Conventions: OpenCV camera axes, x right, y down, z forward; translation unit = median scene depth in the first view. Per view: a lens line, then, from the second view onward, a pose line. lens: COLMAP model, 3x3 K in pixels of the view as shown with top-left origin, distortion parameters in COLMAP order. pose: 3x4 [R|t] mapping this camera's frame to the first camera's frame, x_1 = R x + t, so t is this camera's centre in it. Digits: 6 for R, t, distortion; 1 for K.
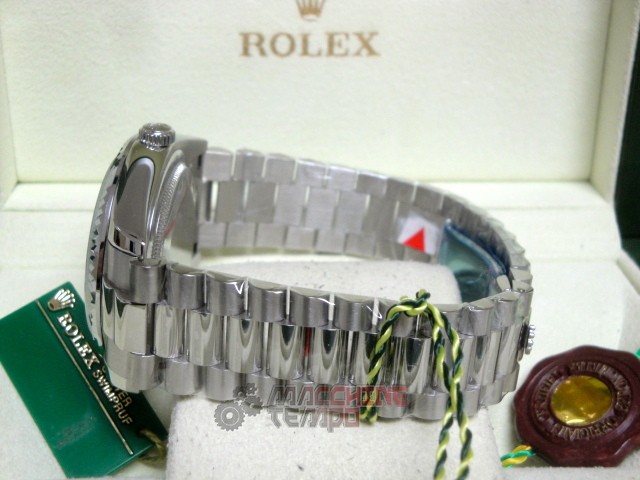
lens RADIAL K [[1018.0, 0, 318.2], [0, 1018.0, 238.2], [0, 0, 1]] dist [0.098162, 0.000000]
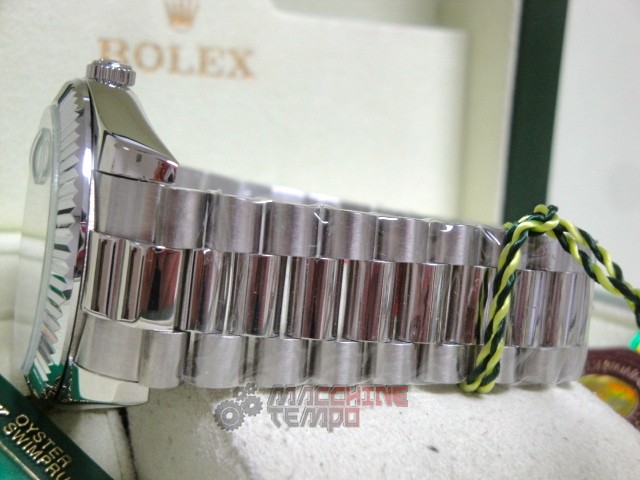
lens RADIAL K [[1018.0, 0, 322.3], [0, 1018.0, 241.5], [0, 0, 1]] dist [0.098162, 0.000000]
pose [[0.904921, -0.015846, 0.425285, -0.266822], [0.117188, 0.969952, -0.213212, 0.153530], [-0.409128, 0.242778, 0.879587, 0.242405]]
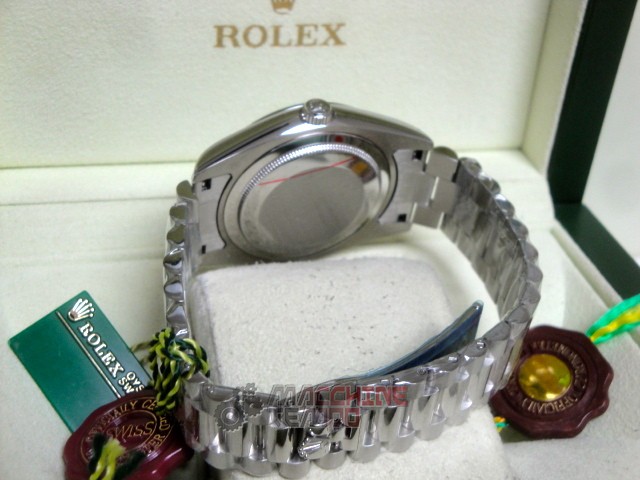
lens RADIAL K [[1018.0, 0, 322.2], [0, 1018.0, 234.9], [0, 0, 1]] dist [0.098162, 0.000000]
pose [[0.979853, -0.044471, 0.194704, -0.180061], [0.006877, 0.981829, 0.189644, -0.188609], [-0.199599, -0.184485, 0.962354, -0.048856]]
